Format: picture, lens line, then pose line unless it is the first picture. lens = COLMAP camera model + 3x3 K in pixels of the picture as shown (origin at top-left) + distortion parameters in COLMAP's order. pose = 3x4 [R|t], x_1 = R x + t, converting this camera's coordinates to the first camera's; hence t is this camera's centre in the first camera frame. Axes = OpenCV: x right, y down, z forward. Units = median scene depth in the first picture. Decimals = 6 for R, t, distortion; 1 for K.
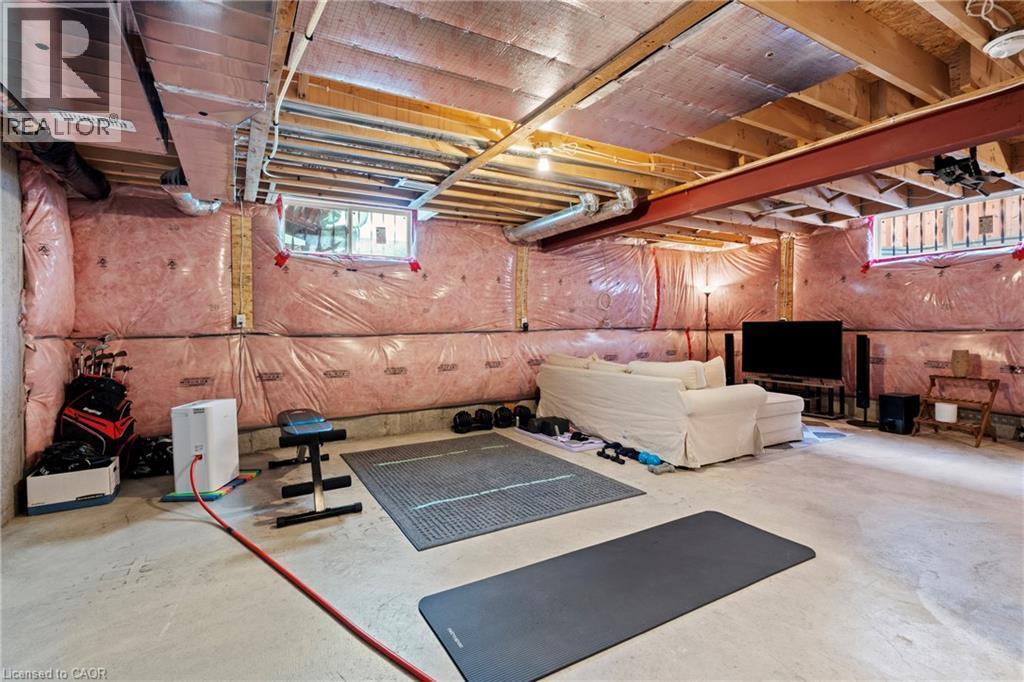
lens RADIAL K [[444.5, 0, 514.0], [0, 444.5, 346.1], [0, 0, 1]] dist [-0.000924, 0.000538]
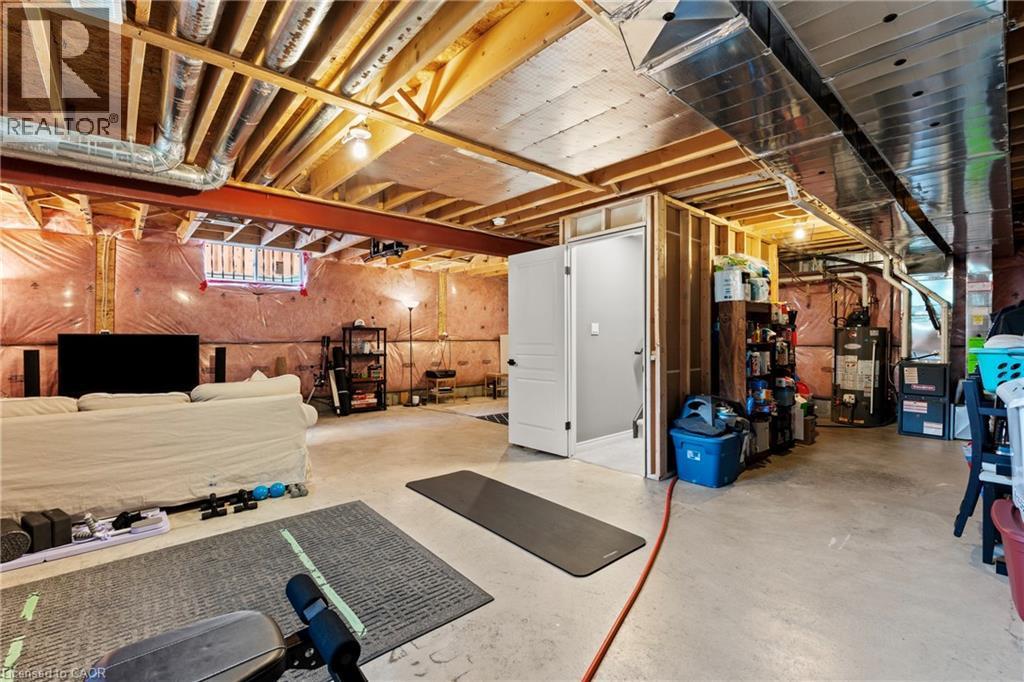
lens RADIAL K [[446.5, 0, 524.5], [0, 446.5, 354.8], [0, 0, 1]] dist [-0.000929, 0.000289]
pose [[-0.169222, -0.032433, 0.985044, -0.428669], [0.045758, 0.998122, 0.040725, -0.016911], [-0.984515, 0.051965, -0.167420, 0.431675]]
